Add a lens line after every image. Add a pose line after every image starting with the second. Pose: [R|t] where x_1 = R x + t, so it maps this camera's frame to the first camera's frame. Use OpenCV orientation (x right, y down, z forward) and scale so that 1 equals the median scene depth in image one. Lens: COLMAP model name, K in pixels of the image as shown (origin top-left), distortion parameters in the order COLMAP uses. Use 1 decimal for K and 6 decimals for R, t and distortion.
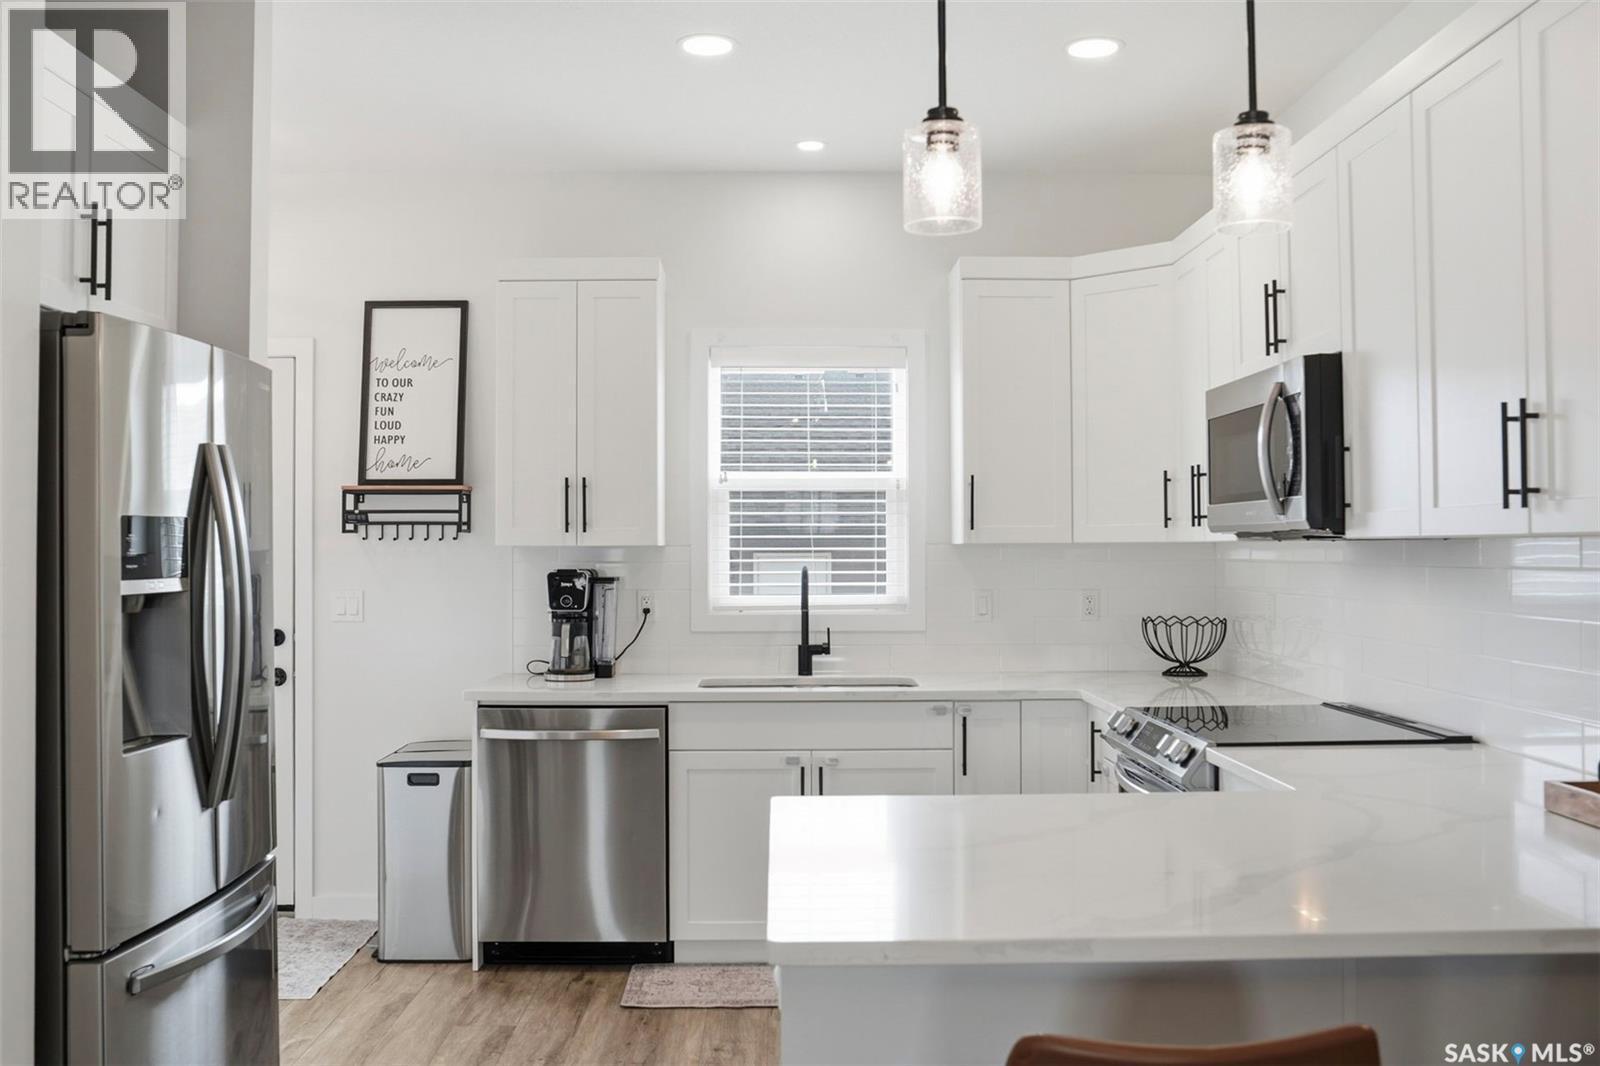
lens RADIAL K [[1425.5, 0, 802.1], [0, 1425.5, 539.9], [0, 0, 1]] dist [-0.105124, 0.020277]
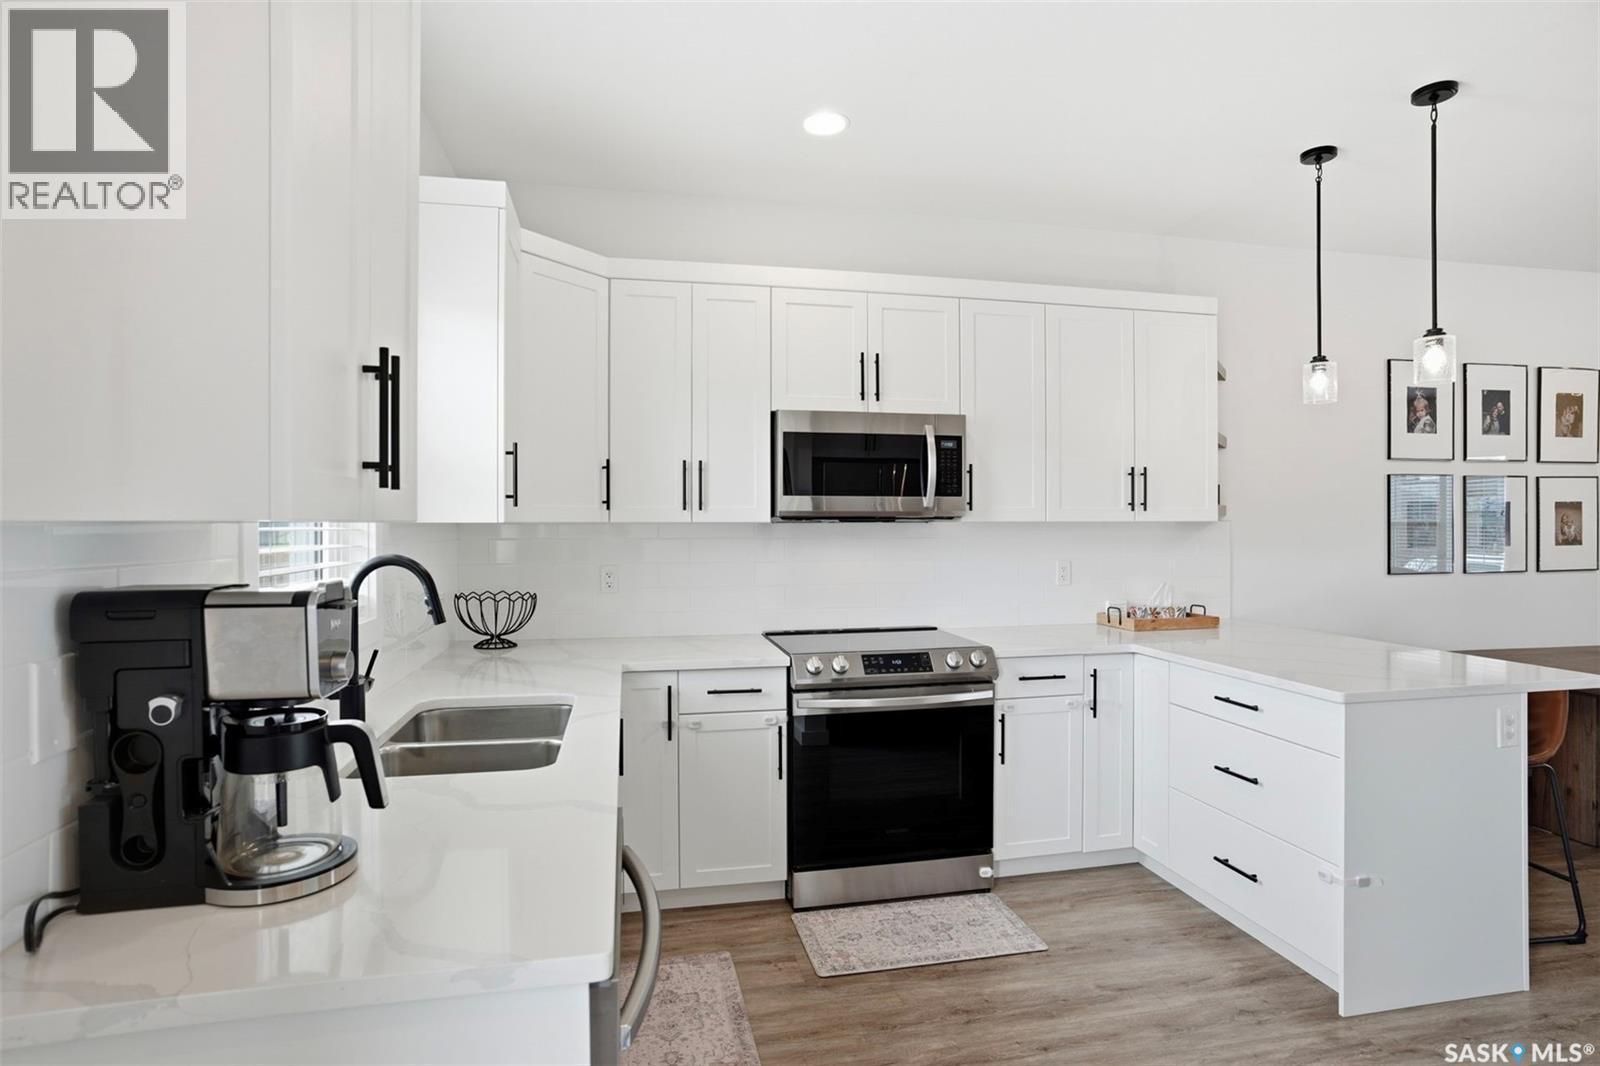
lens RADIAL K [[854.3, 0, 799.1], [0, 854.3, 532.5], [0, 0, 1]] dist [-0.049095, 0.011949]
pose [[-0.190604, 0.002334, 0.981664, -0.449756], [0.001470, 0.999997, -0.002092, 0.009858], [-0.981666, 0.001044, -0.190607, 0.997813]]
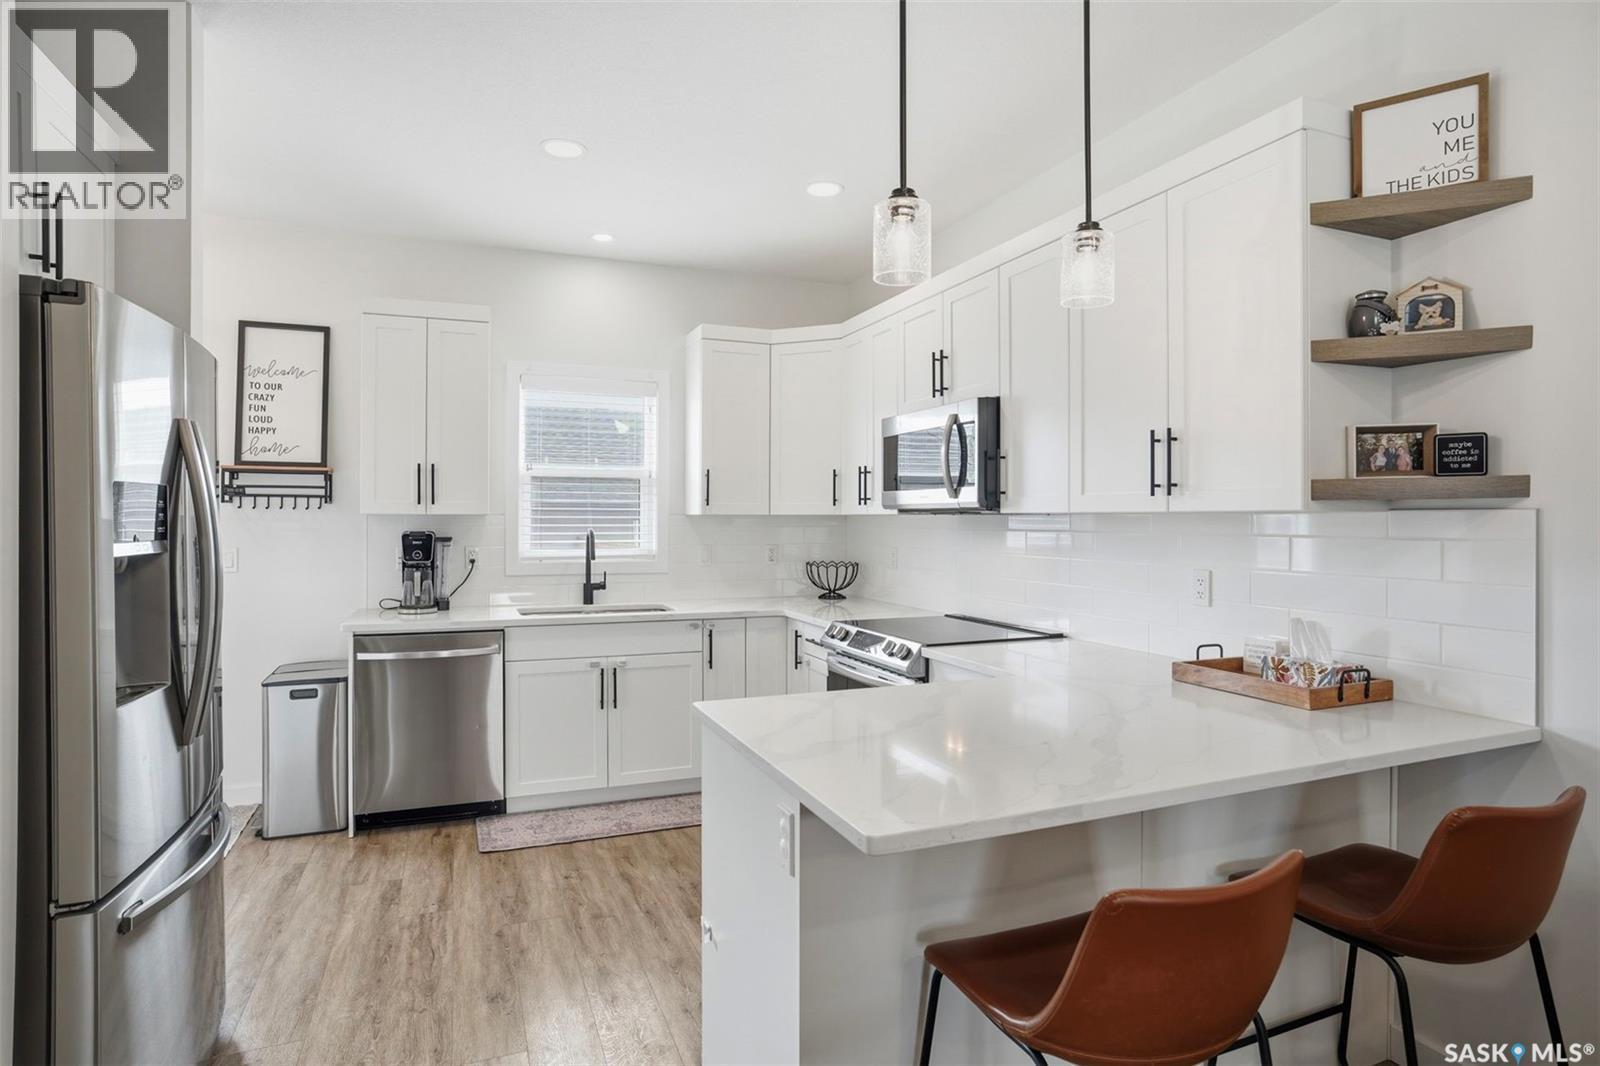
lens RADIAL K [[854.3, 0, 800.1], [0, 854.3, 534.7], [0, 0, 1]] dist [-0.049095, 0.011949]
pose [[0.931891, -0.000005, 0.362738, -0.126470], [-0.008966, 0.999694, 0.023050, 0.002036], [-0.362627, -0.024732, 0.931606, 0.124450]]
